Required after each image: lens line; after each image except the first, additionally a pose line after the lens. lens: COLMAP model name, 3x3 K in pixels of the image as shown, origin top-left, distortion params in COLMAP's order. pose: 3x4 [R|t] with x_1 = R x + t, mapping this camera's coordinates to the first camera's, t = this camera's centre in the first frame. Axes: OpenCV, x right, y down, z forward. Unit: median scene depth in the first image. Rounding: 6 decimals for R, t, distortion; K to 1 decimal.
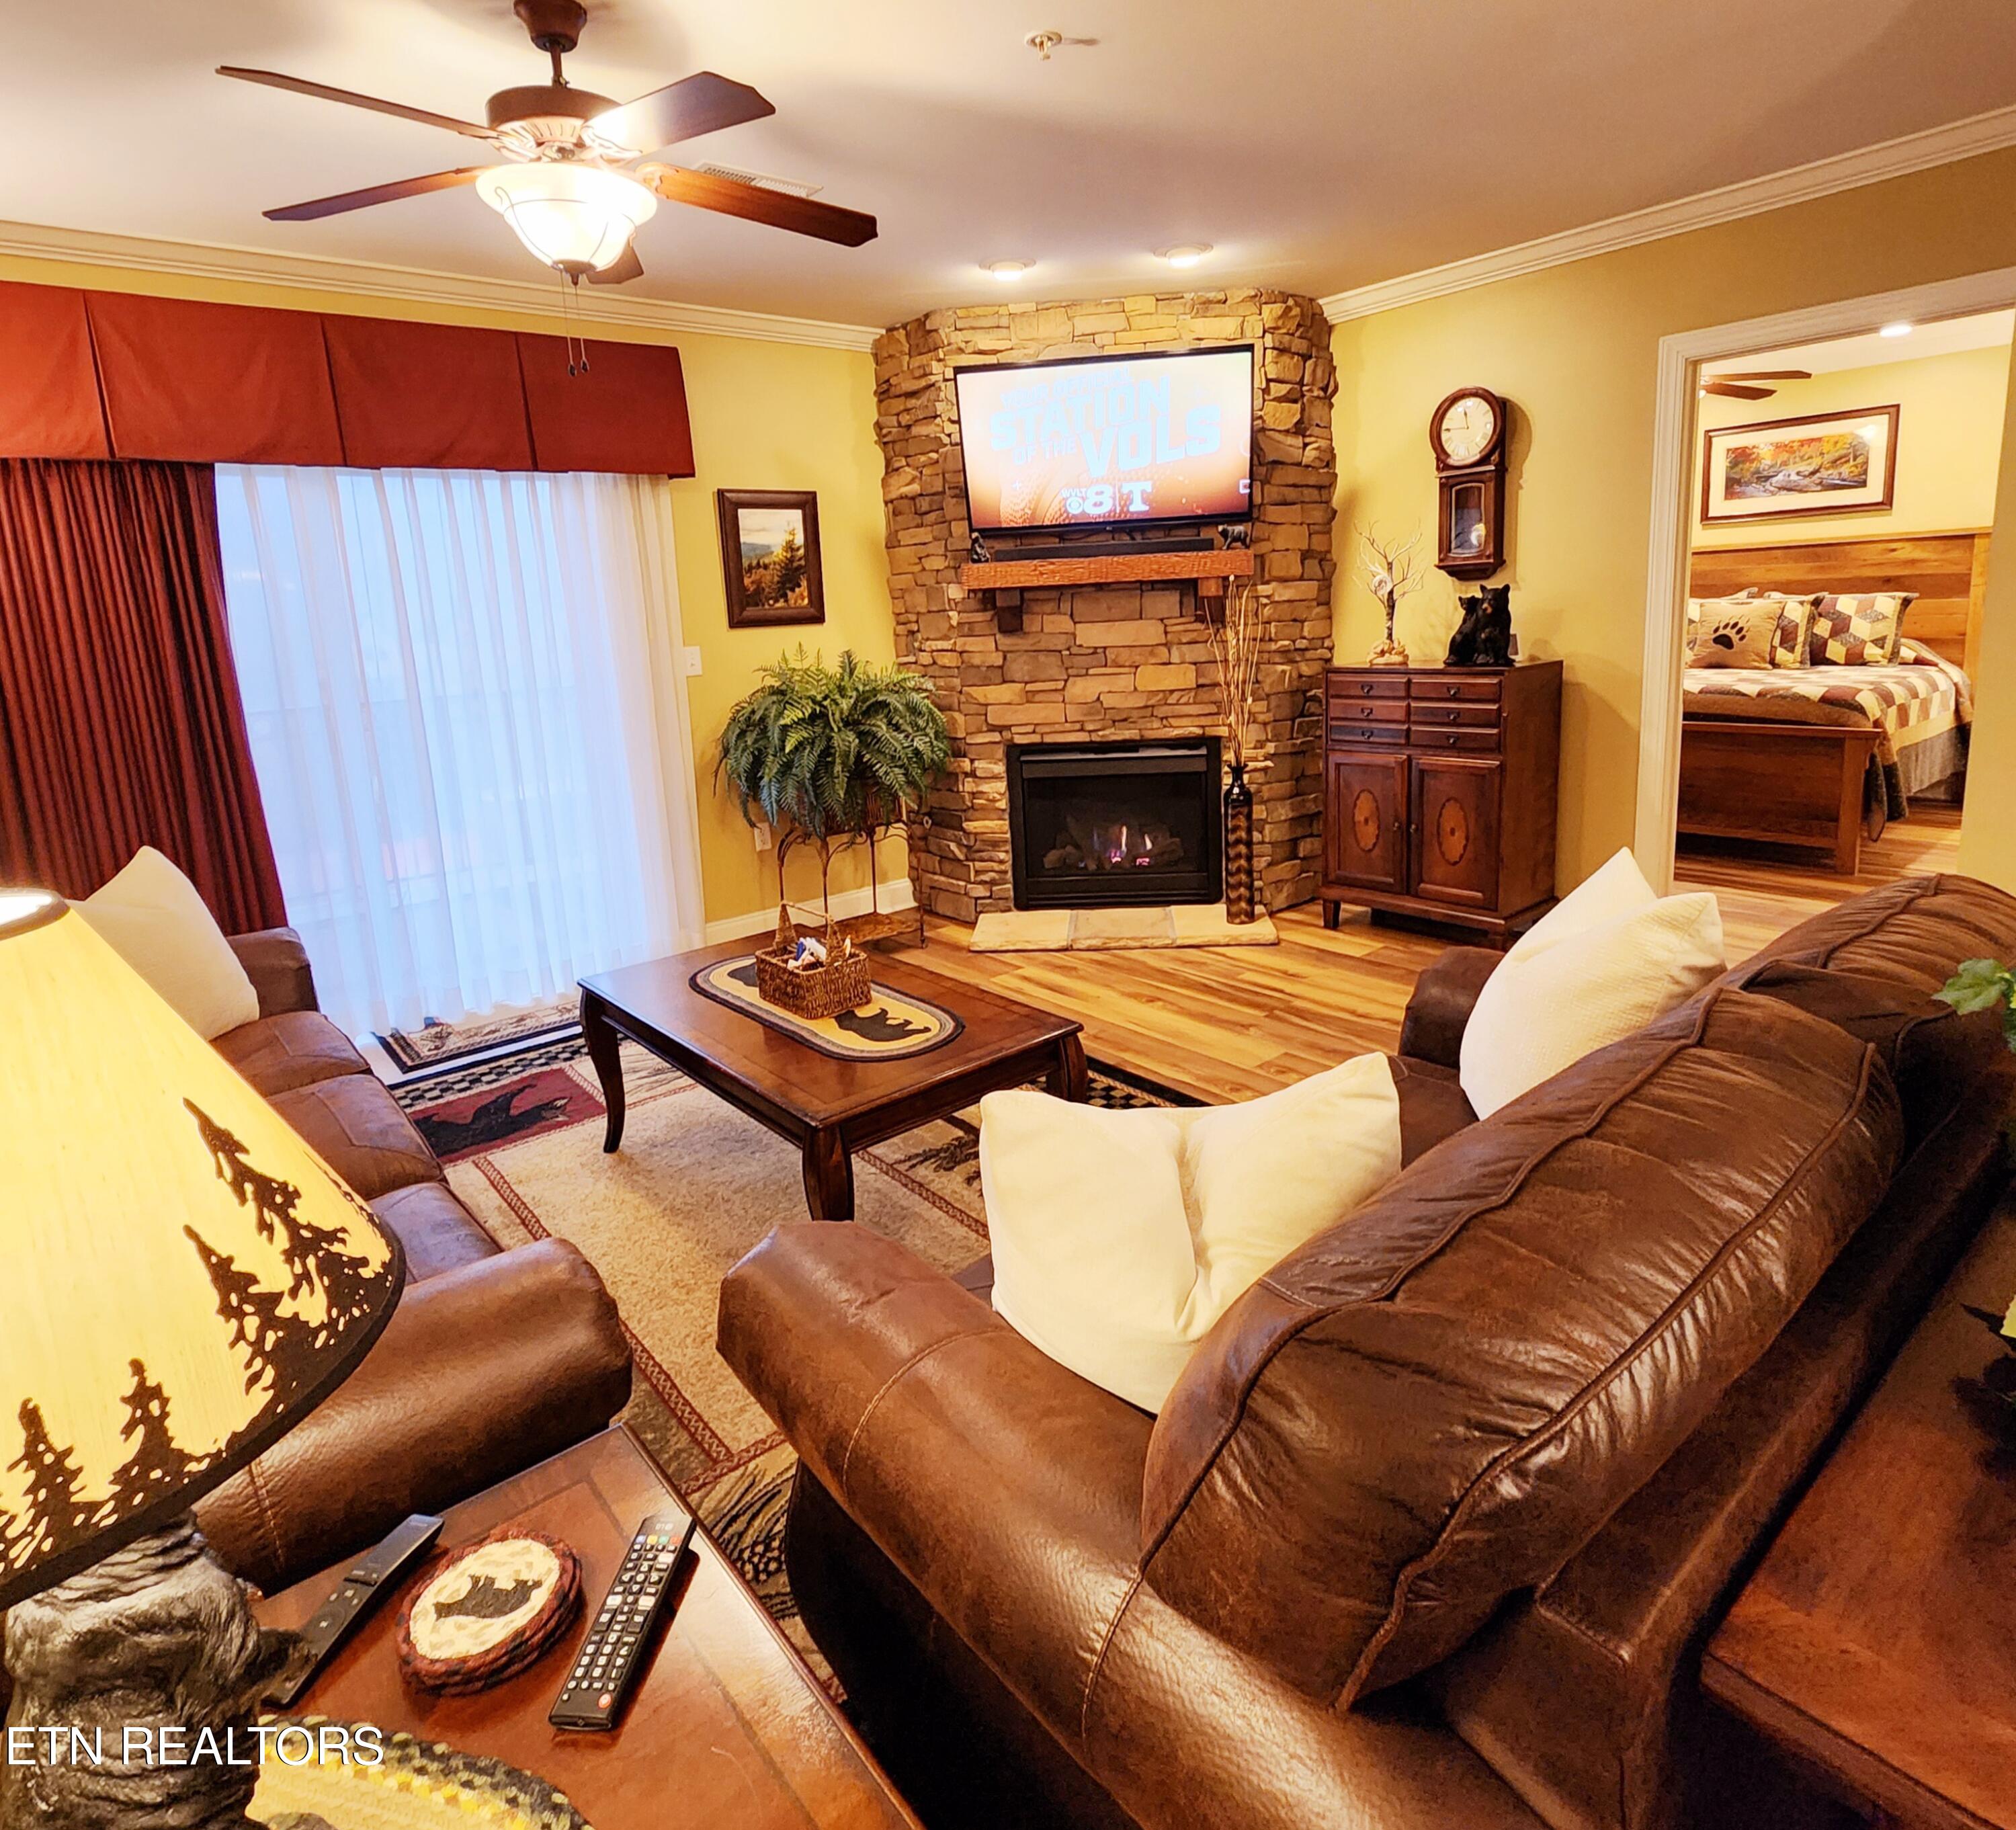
lens RADIAL K [[1119.1, 0, 1020.8], [0, 1119.1, 811.2], [0, 0, 1]] dist [-0.003909, 0.000416]
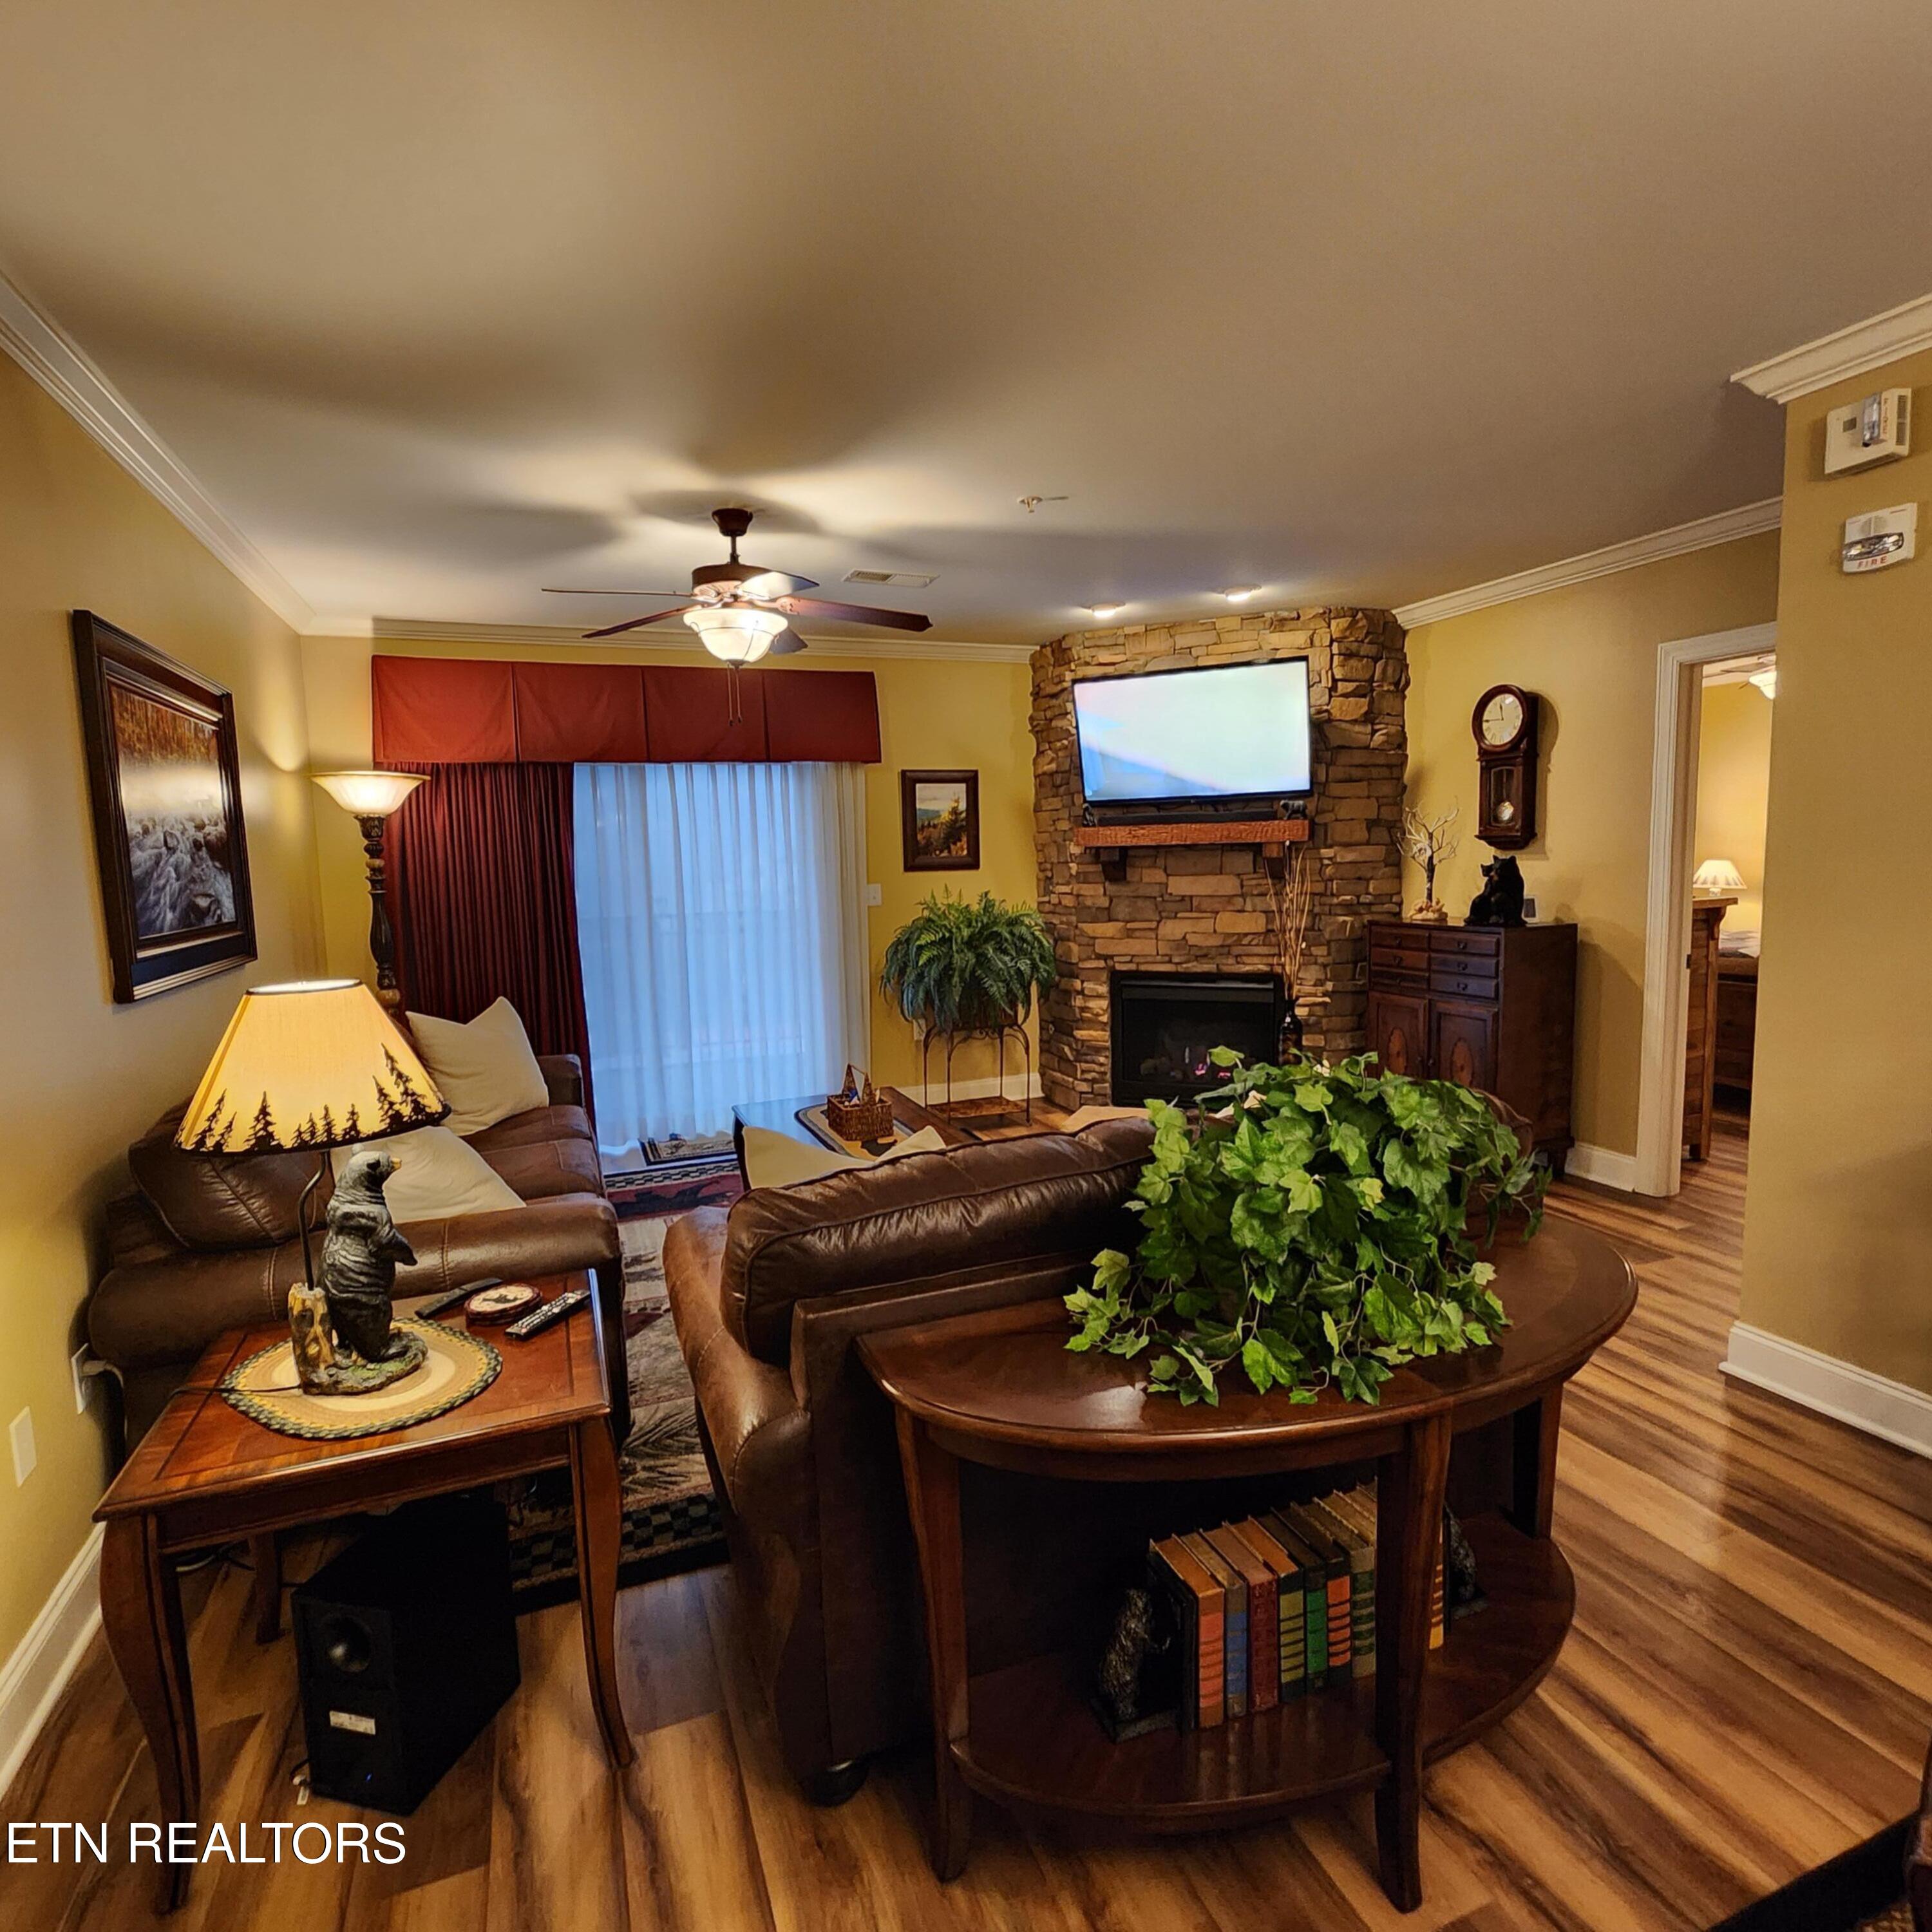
lens RADIAL K [[1048.1, 0, 969.4], [0, 1048.1, 968.0], [0, 0, 1]] dist [-0.002305, 0.000916]
pose [[0.949462, 0.057957, -0.308486, 0.213227], [-0.076207, 0.995963, -0.047432, 0.005223], [0.304491, 0.068543, 0.950046, -0.165959]]
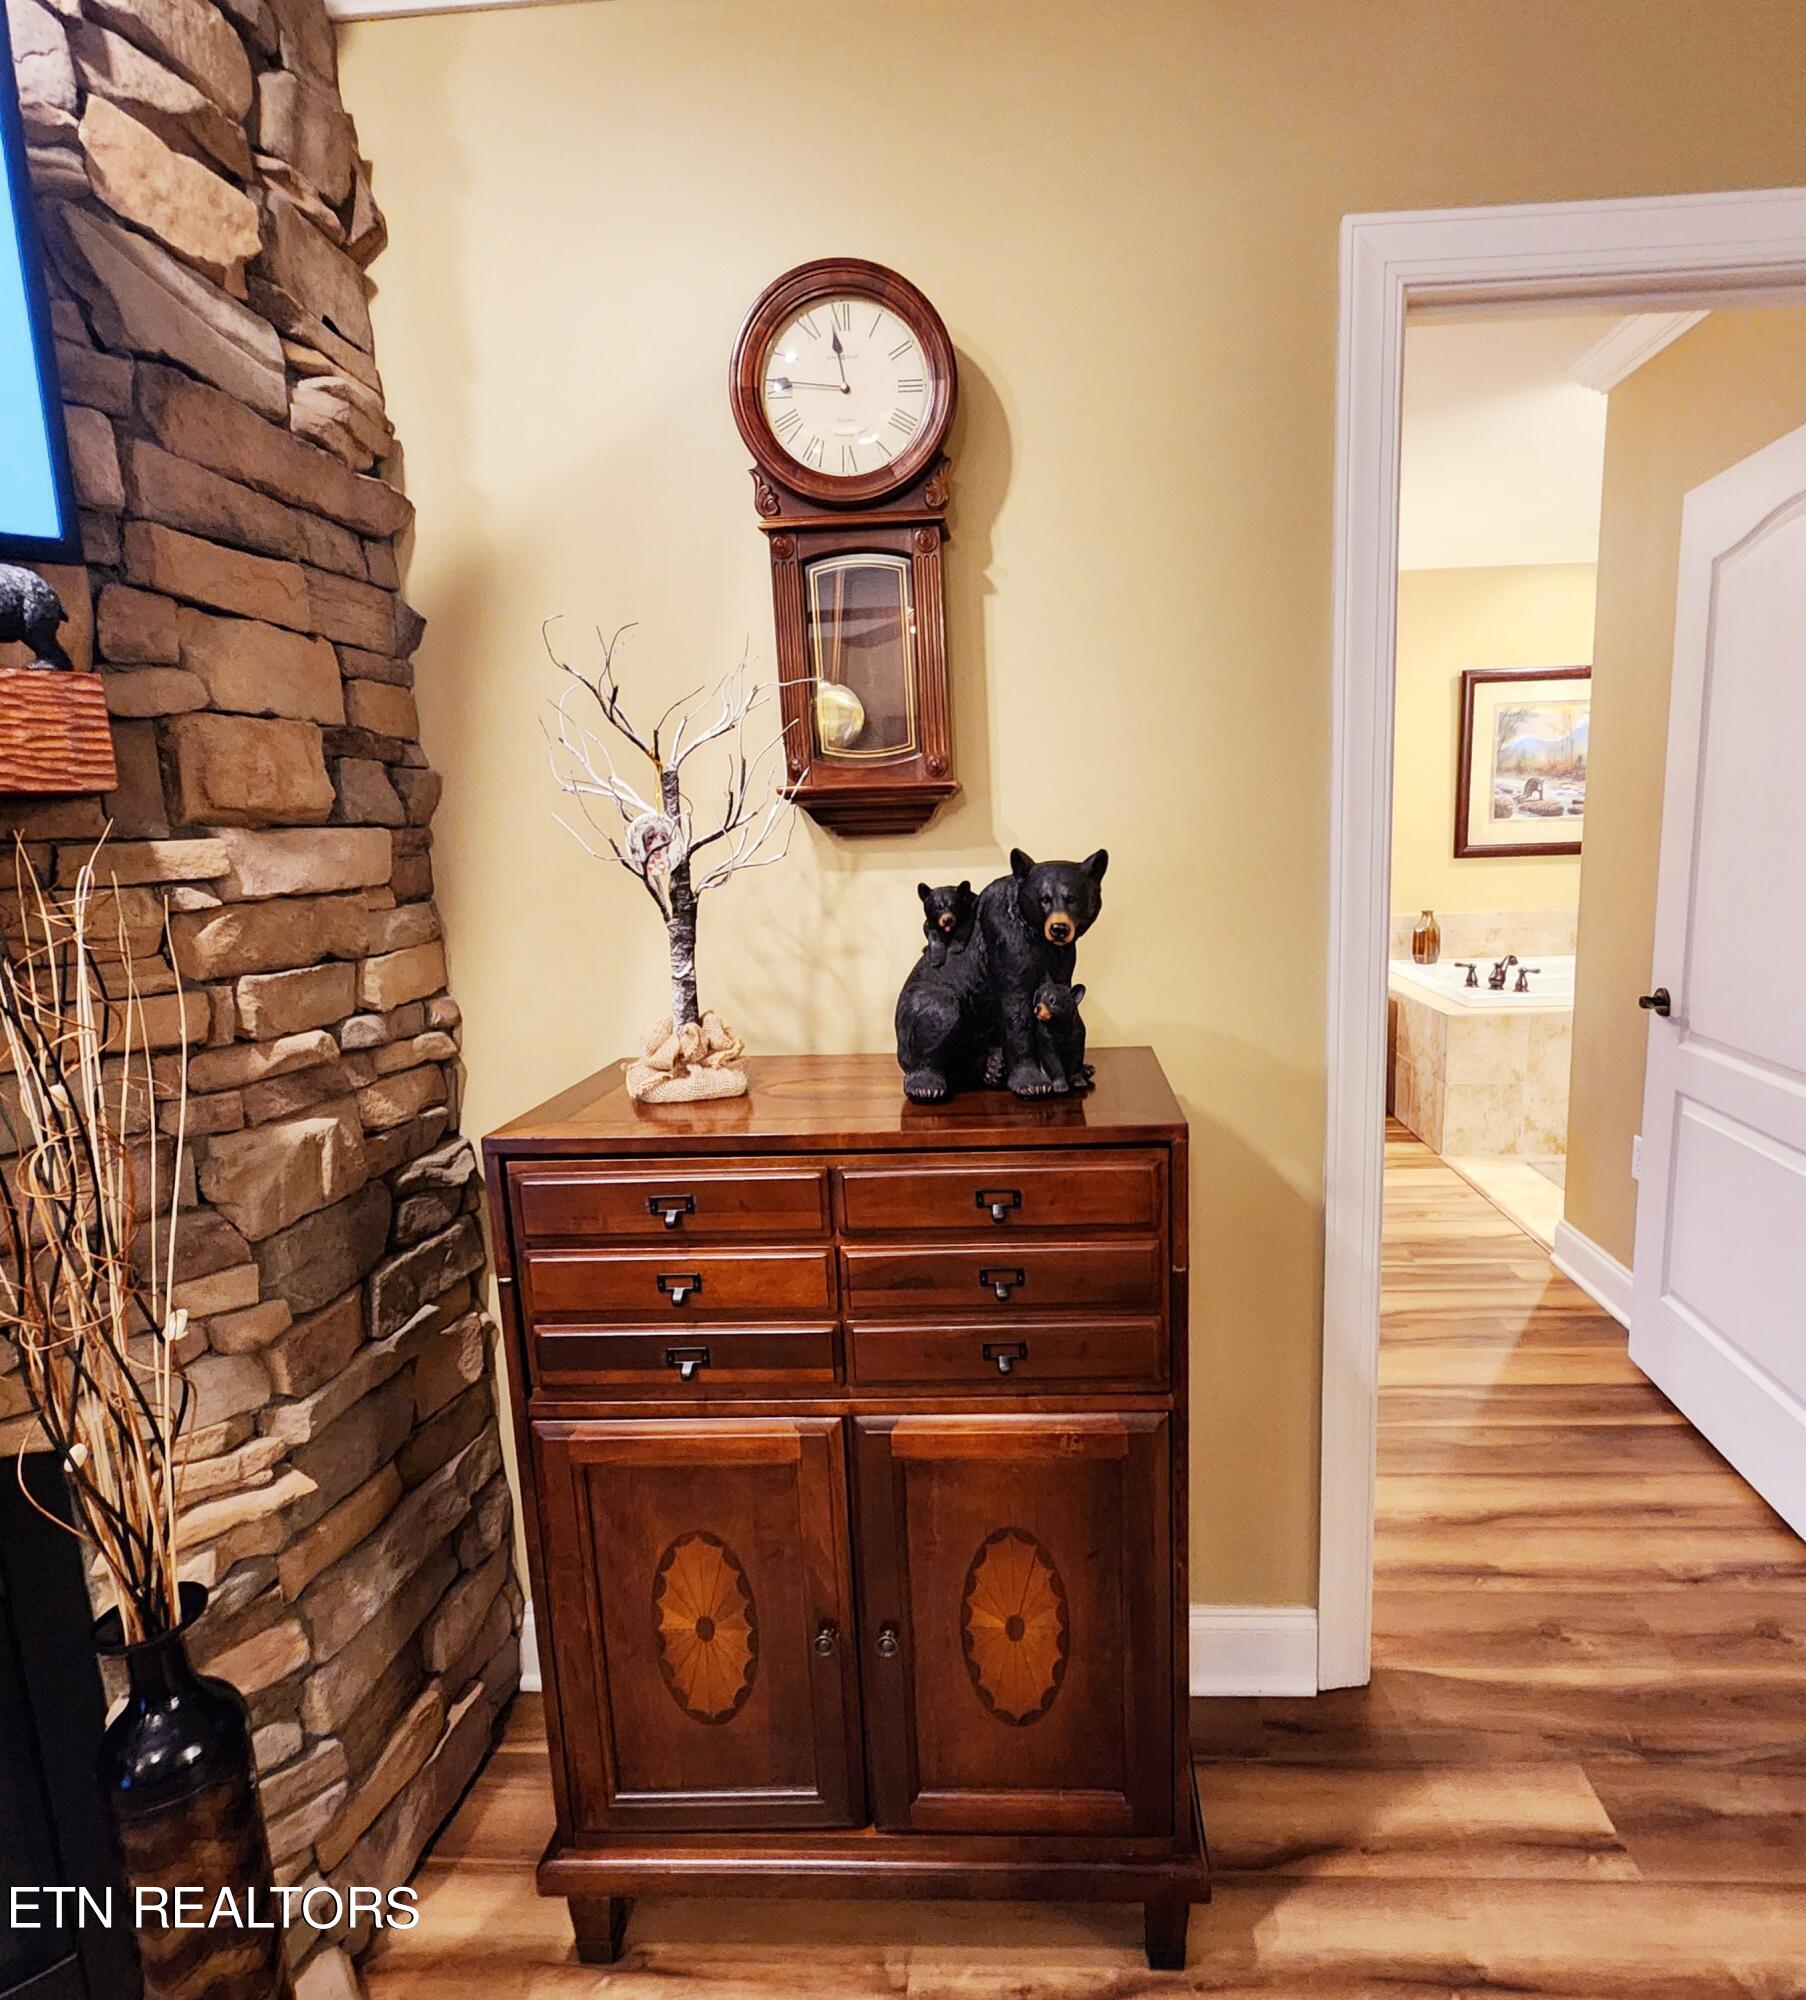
lens RADIAL K [[1110.1, 0, 1002.7], [0, 1110.1, 1009.6], [0, 0, 1]] dist [-0.003909, 0.000416]
pose [[0.676813, -0.094973, 0.730003, 0.159256], [0.130128, 0.991462, 0.008342, -0.144763], [-0.724563, 0.089348, 0.683393, 0.711826]]
